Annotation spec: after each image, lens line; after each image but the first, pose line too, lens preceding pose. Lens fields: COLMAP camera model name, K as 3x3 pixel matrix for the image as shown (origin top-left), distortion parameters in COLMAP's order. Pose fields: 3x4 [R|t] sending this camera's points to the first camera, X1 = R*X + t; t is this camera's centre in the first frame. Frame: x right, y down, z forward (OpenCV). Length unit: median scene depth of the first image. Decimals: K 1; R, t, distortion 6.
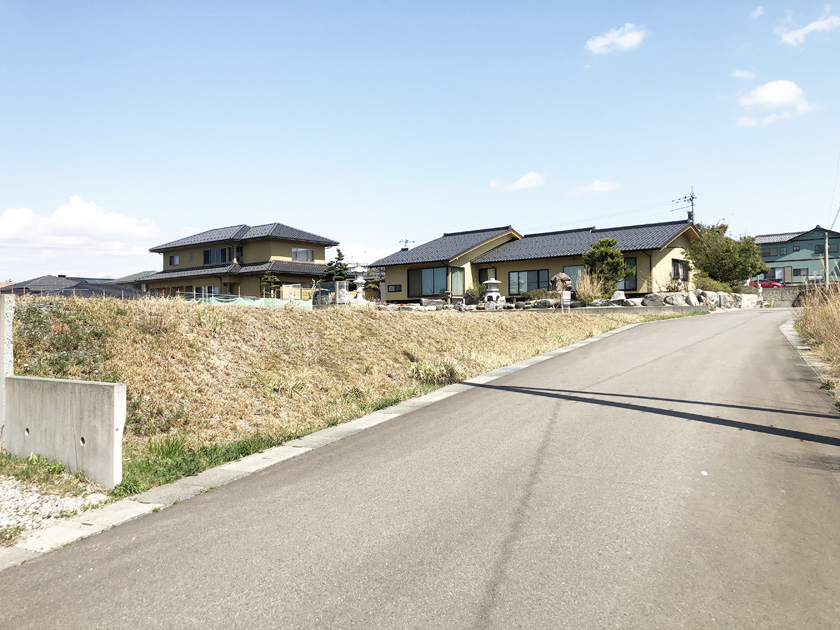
lens RADIAL K [[677.9, 0, 419.6], [0, 677.9, 314.8], [0, 0, 1]] dist [0.035765, -0.044522]
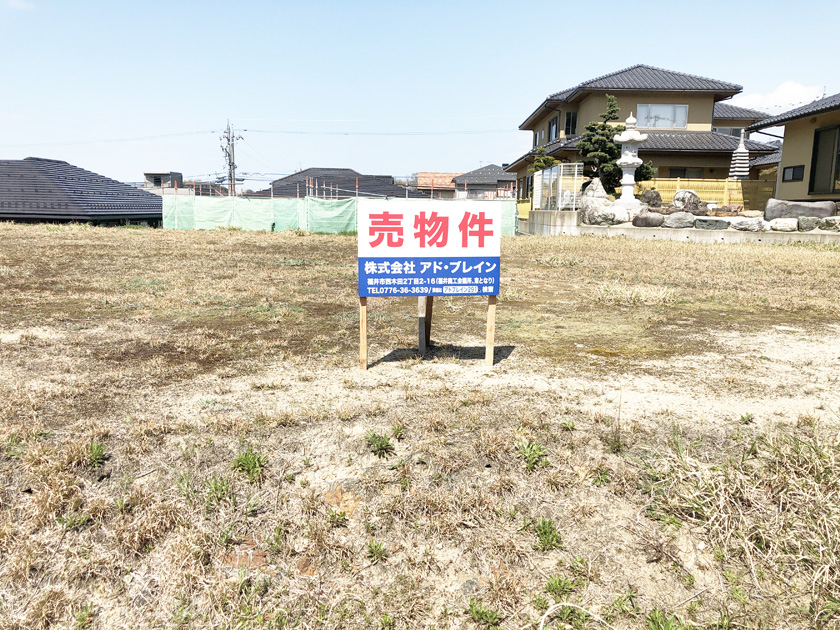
lens RADIAL K [[677.9, 0, 422.5], [0, 677.9, 322.4], [0, 0, 1]] dist [0.035765, -0.044522]
pose [[0.684539, 0.140446, -0.715319, 0.143960], [-0.013968, 0.983612, 0.179756, -0.019154], [0.728842, -0.113059, 0.675283, 0.485298]]
